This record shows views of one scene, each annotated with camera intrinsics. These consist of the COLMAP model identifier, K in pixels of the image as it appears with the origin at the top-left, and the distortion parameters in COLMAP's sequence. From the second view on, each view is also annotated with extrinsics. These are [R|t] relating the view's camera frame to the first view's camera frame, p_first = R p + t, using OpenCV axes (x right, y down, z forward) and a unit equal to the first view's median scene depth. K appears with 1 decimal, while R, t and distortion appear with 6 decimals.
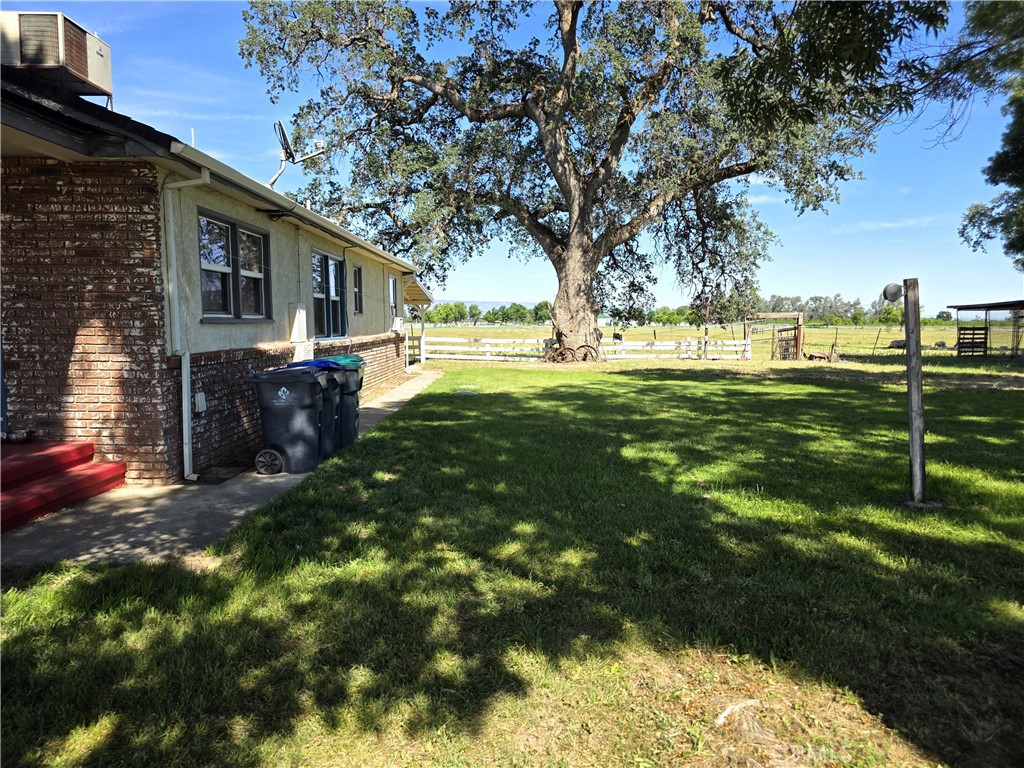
lens RADIAL K [[694.6, 0, 514.5], [0, 694.6, 399.1], [0, 0, 1]] dist [0.046262, -0.044899]
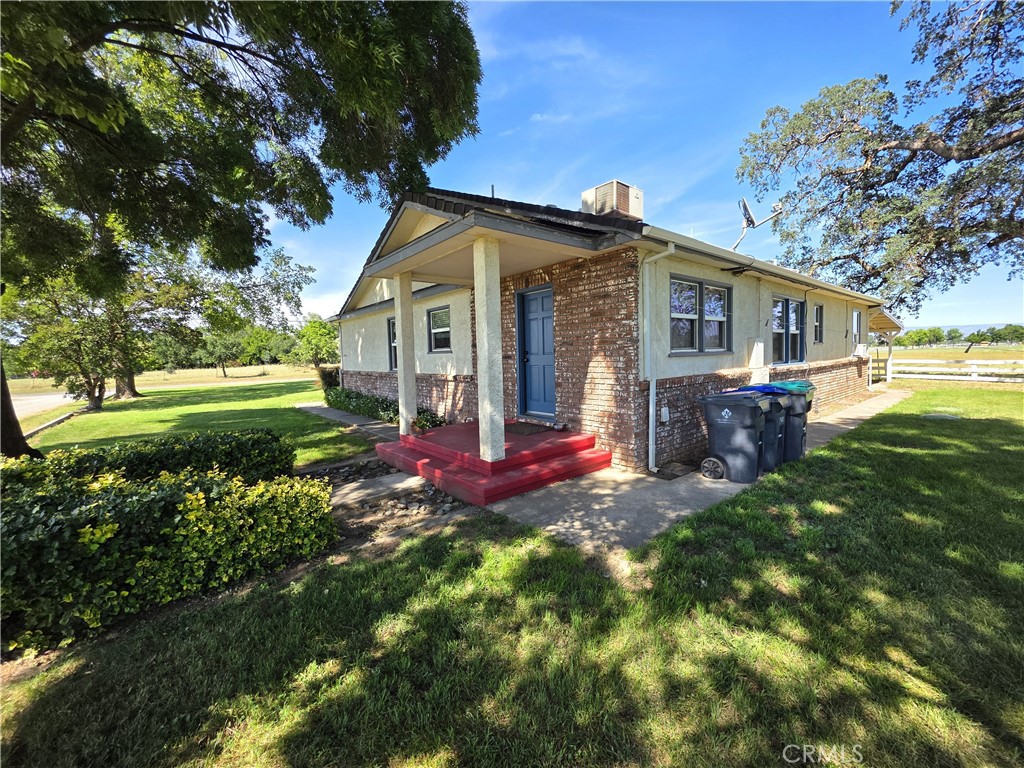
lens RADIAL K [[408.2, 0, 512.6], [0, 408.2, 378.9], [0, 0, 1]] dist [0.002396, 0.000632]
pose [[0.638994, 0.022606, -0.768880, -0.027127], [-0.054981, 0.998354, -0.016340, -0.037903], [0.767245, 0.052715, 0.639184, 0.273078]]
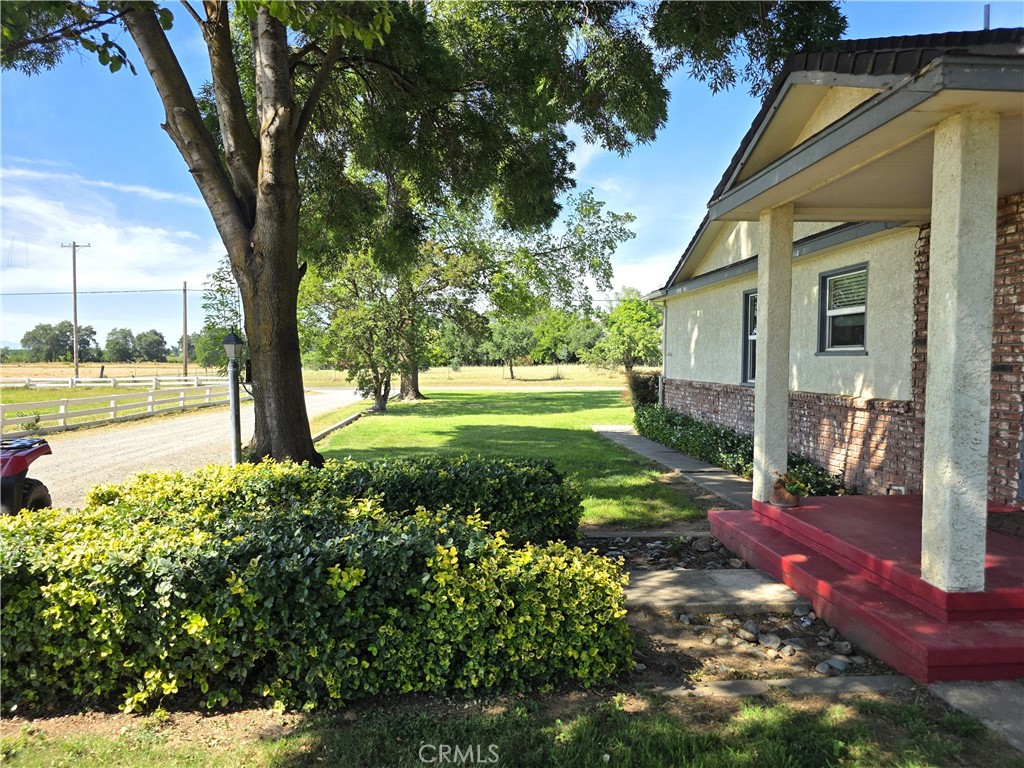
lens RADIAL K [[686.3, 0, 512.6], [0, 686.3, 387.7], [0, 0, 1]] dist [0.072127, -0.068691]
pose [[0.077721, 0.036861, -0.996294, -0.059845], [-0.116413, 0.992816, 0.027651, -0.042132], [0.990155, 0.113832, 0.081453, 0.289601]]
